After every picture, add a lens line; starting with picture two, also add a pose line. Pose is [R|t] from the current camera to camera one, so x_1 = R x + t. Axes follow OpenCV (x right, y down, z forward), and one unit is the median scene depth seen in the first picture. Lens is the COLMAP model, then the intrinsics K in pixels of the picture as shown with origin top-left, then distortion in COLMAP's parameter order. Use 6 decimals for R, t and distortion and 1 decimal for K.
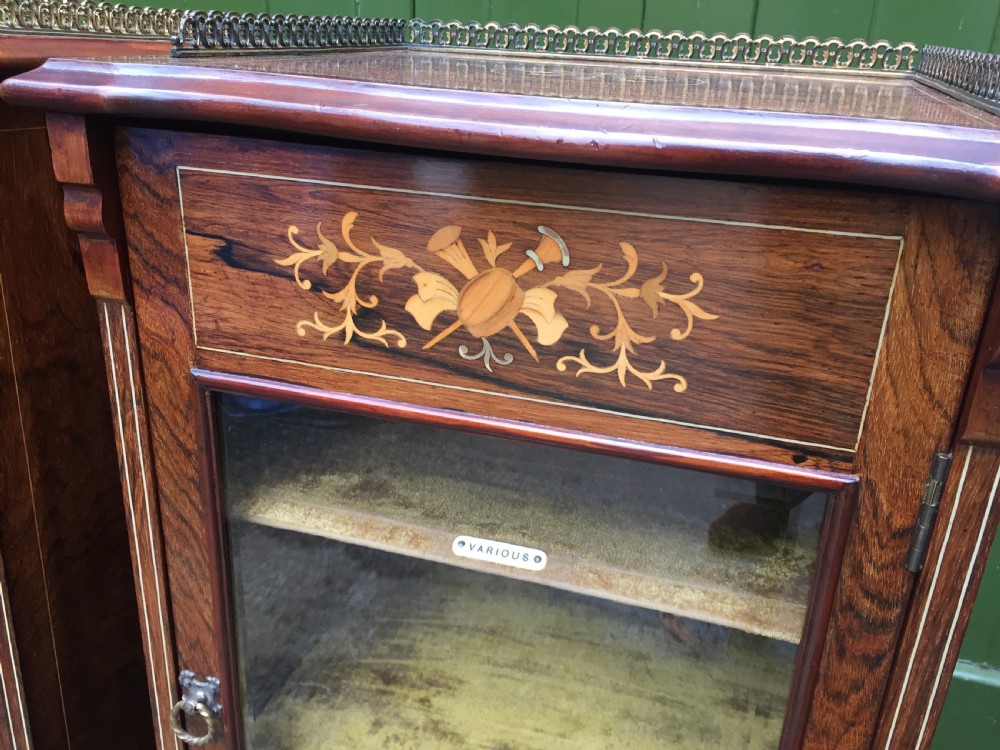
lens RADIAL K [[871.0, 0, 499.5], [0, 871.0, 364.9], [0, 0, 1]] dist [0.072861, -0.115534]
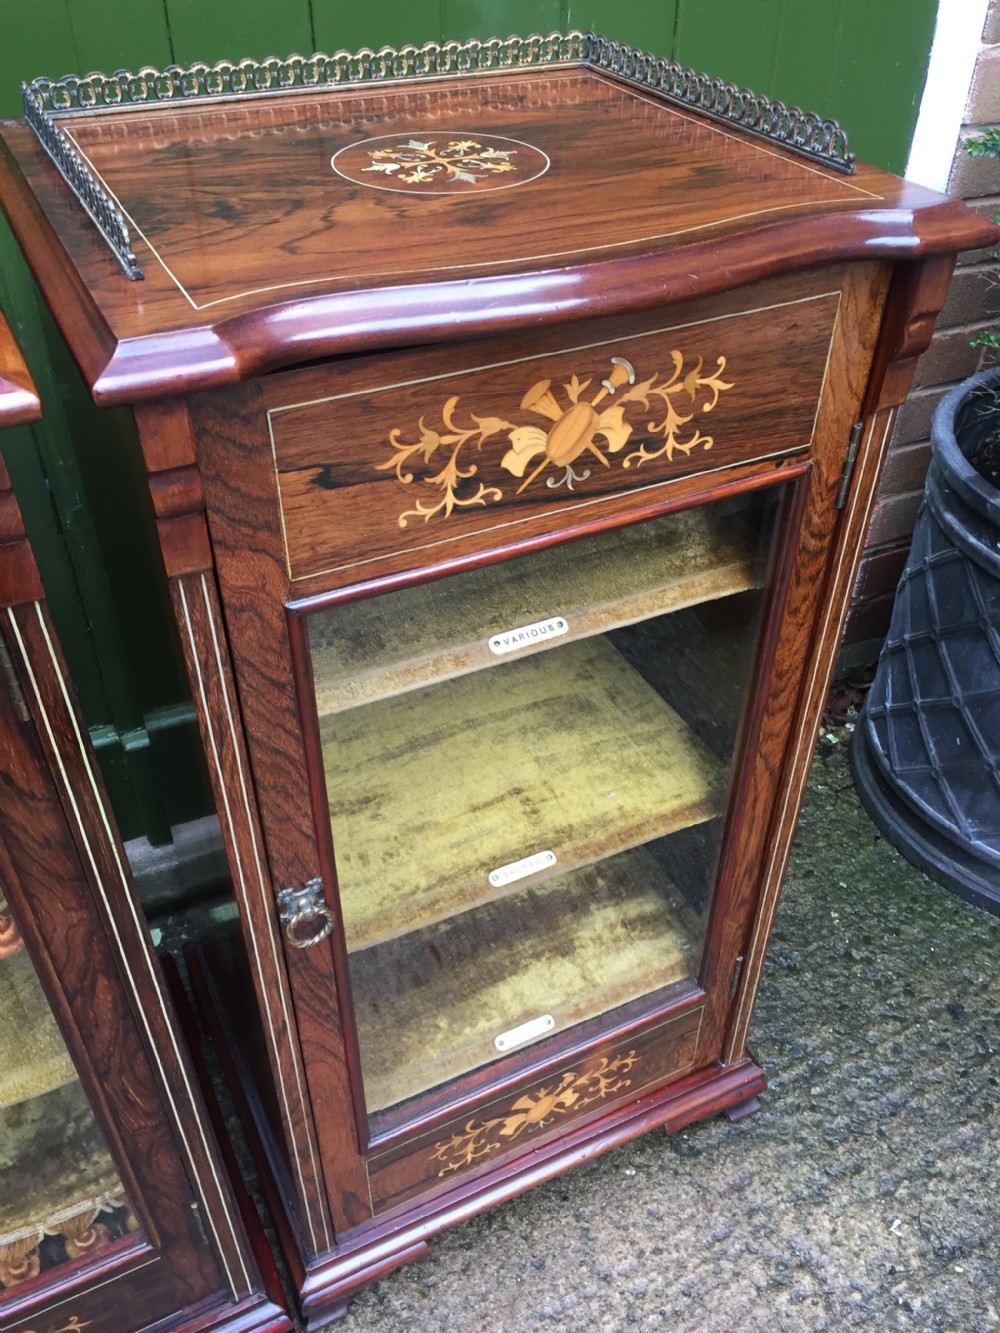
lens RADIAL K [[1161.1, 0, 517.1], [0, 1161.1, 669.7], [0, 0, 1]] dist [0.072861, -0.115534]
pose [[0.722258, -0.459708, 0.516732, -0.968771], [0.276940, 0.876847, 0.392993, -0.409549], [-0.633757, -0.140739, 0.760621, -0.156829]]
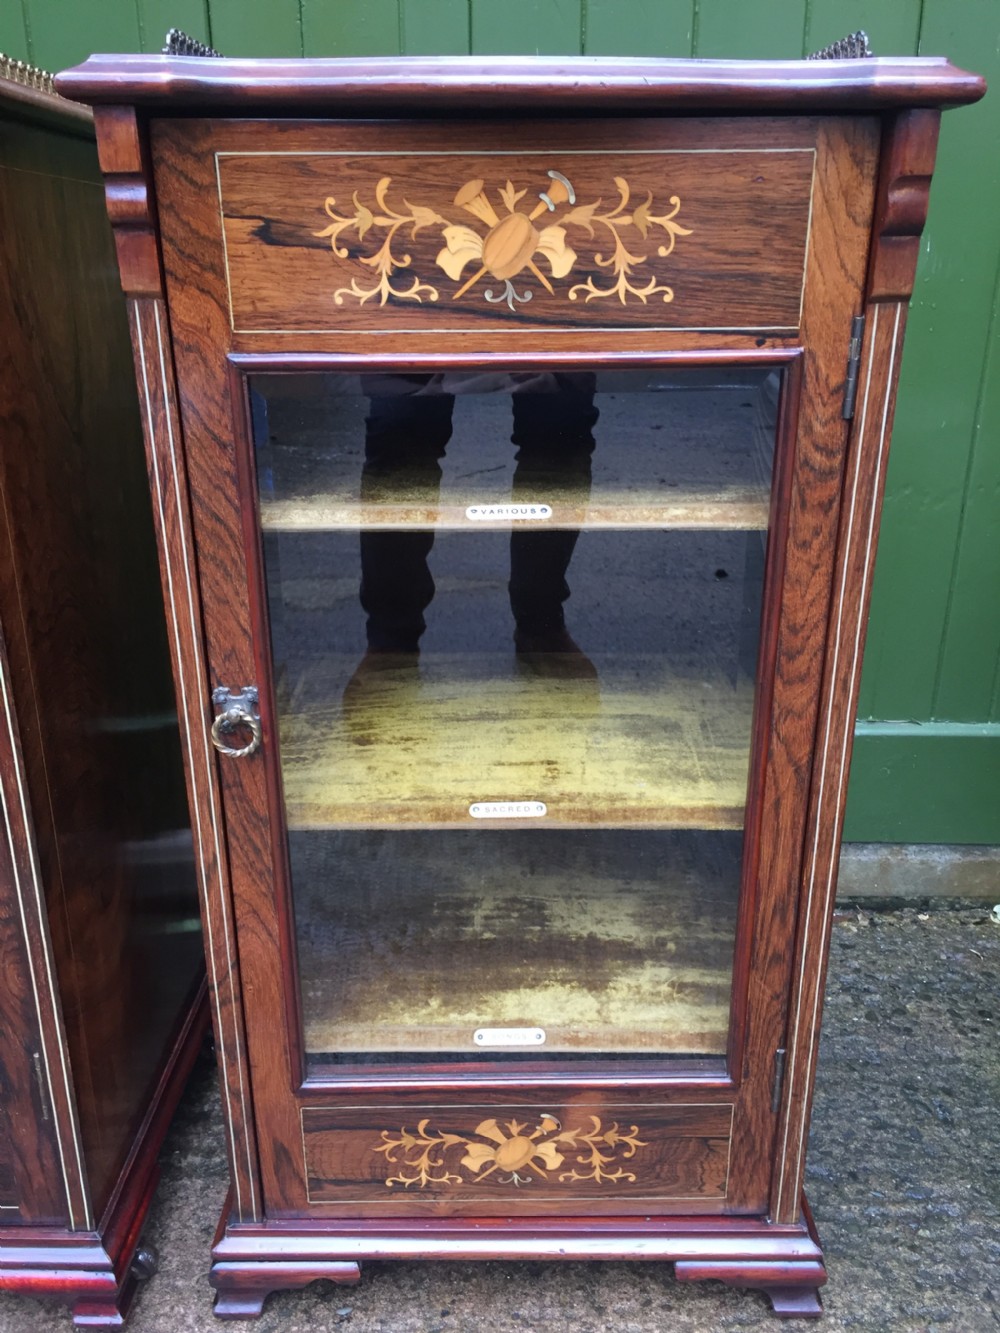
lens RADIAL K [[1161.1, 0, 510.9], [0, 1161.1, 663.7], [0, 0, 1]] dist [0.072861, -0.115534]
pose [[0.954300, -0.151085, 0.257847, -0.505112], [0.150721, 0.988347, 0.021297, 0.456917], [-0.258060, 0.018540, 0.965951, -0.550876]]
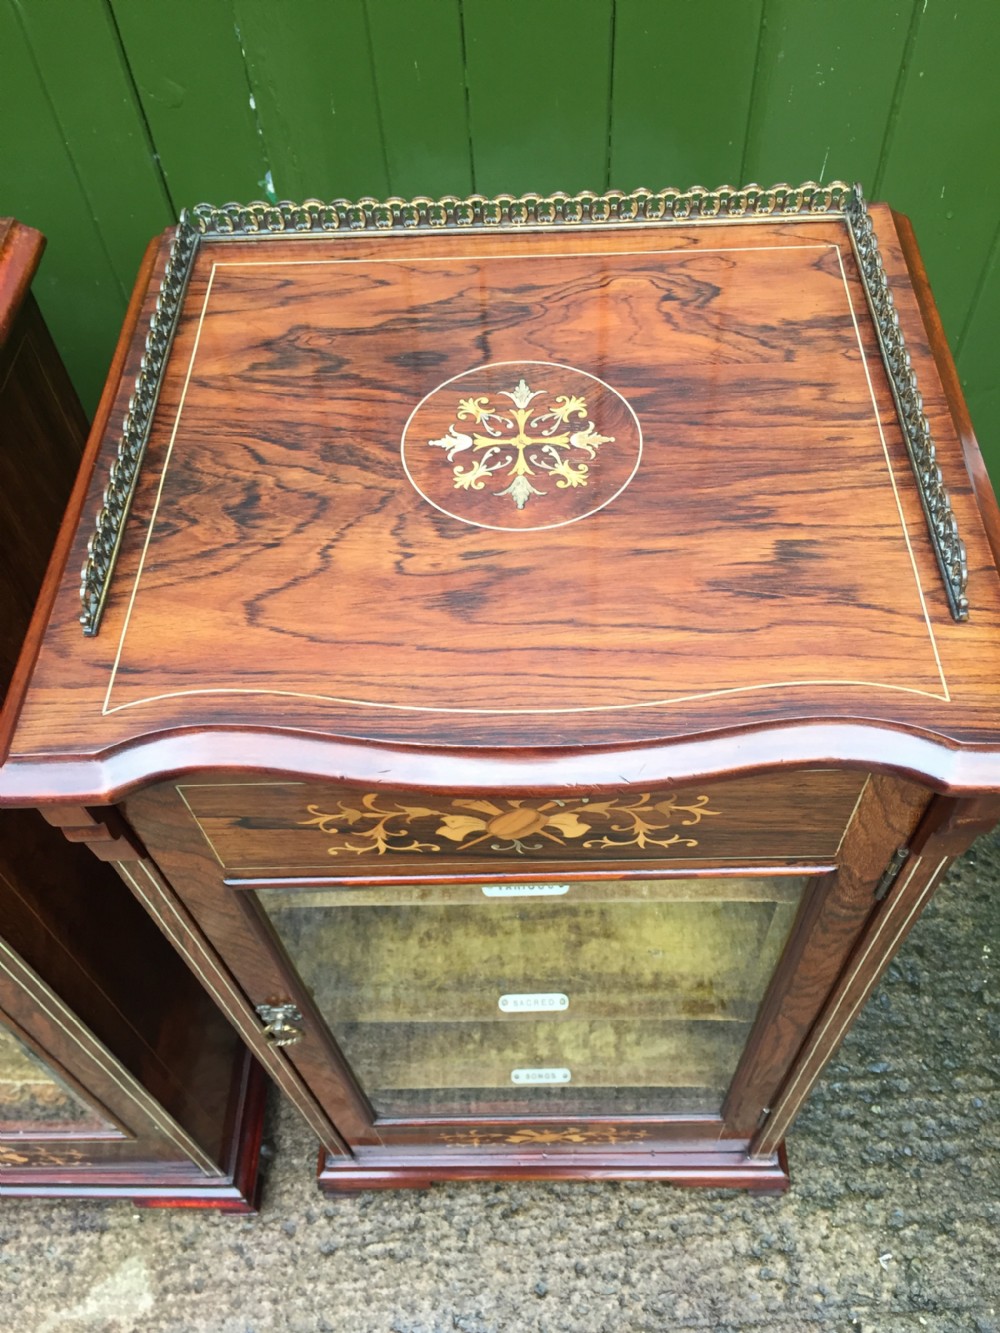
lens RADIAL K [[1161.1, 0, 508.6], [0, 1161.1, 677.6], [0, 0, 1]] dist [0.072861, -0.115534]
pose [[0.953551, -0.287294, 0.090574, -0.097530], [0.189675, 0.806218, 0.560389, -1.009188], [-0.234019, -0.517180, 0.823262, -0.100140]]
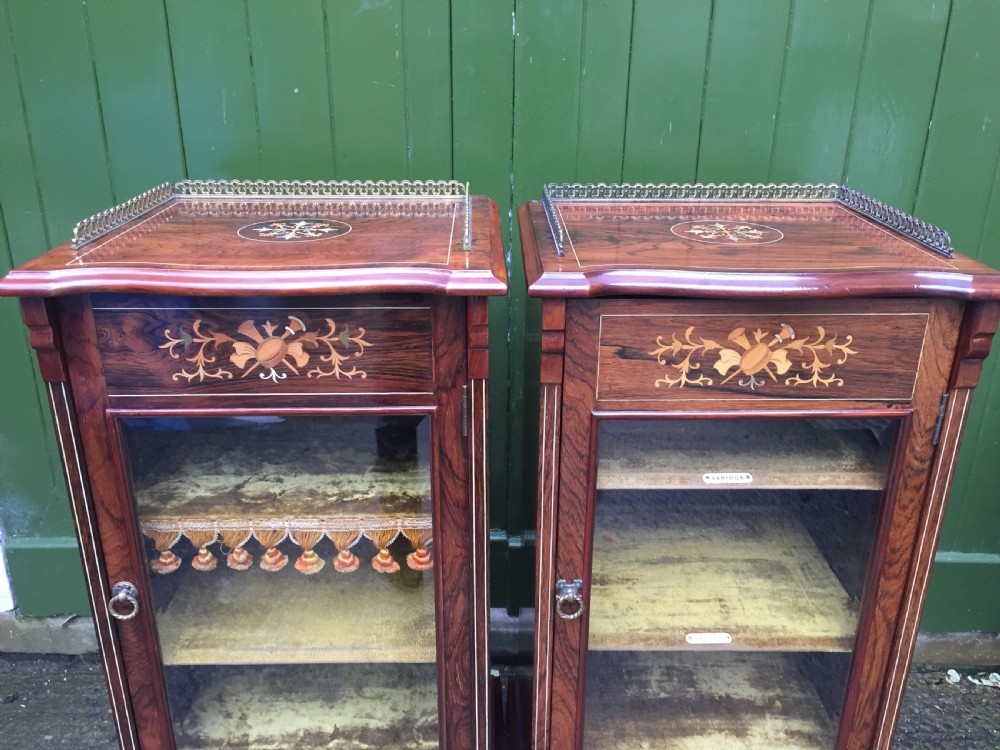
lens RADIAL K [[871.0, 0, 496.5], [0, 871.0, 365.3], [0, 0, 1]] dist [0.072861, -0.115534]
pose [[0.950877, -0.147490, 0.272176, -1.206502], [0.147080, 0.988879, 0.022026, -0.195307], [-0.272398, 0.019087, 0.961995, -0.926575]]
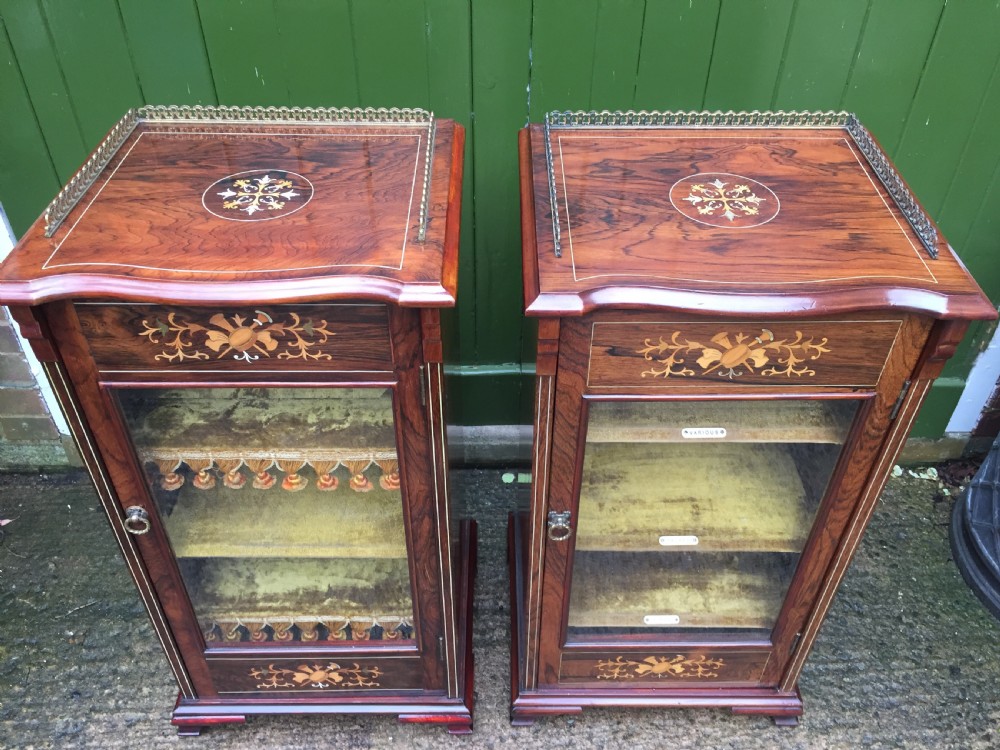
lens RADIAL K [[871.0, 0, 502.2], [0, 871.0, 374.4], [0, 0, 1]] dist [0.072861, -0.115534]
pose [[0.952956, -0.228302, 0.199384, -1.076218], [0.144759, 0.920719, 0.362384, -0.955751], [-0.266309, -0.316473, 0.910453, -0.993074]]
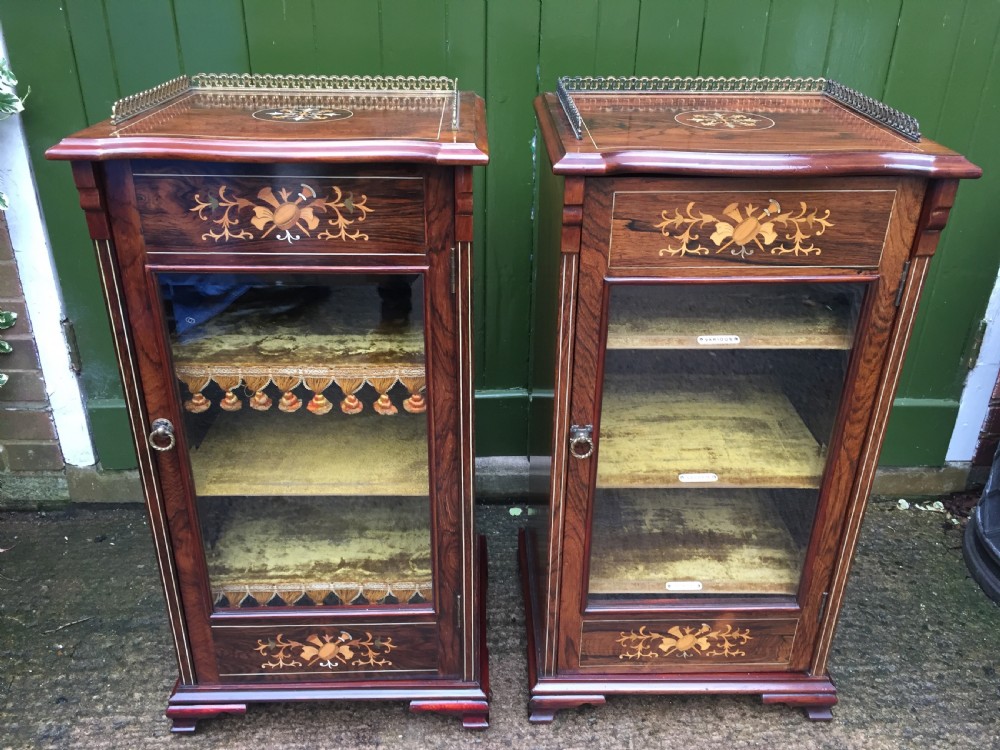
lens RADIAL K [[871.0, 0, 501.4], [0, 871.0, 370.1], [0, 0, 1]] dist [0.072861, -0.115534]
pose [[0.947179, -0.176789, 0.267576, -1.412822], [0.145778, 0.980500, 0.131790, -0.111582], [-0.285658, -0.085822, 0.954481, -1.248665]]
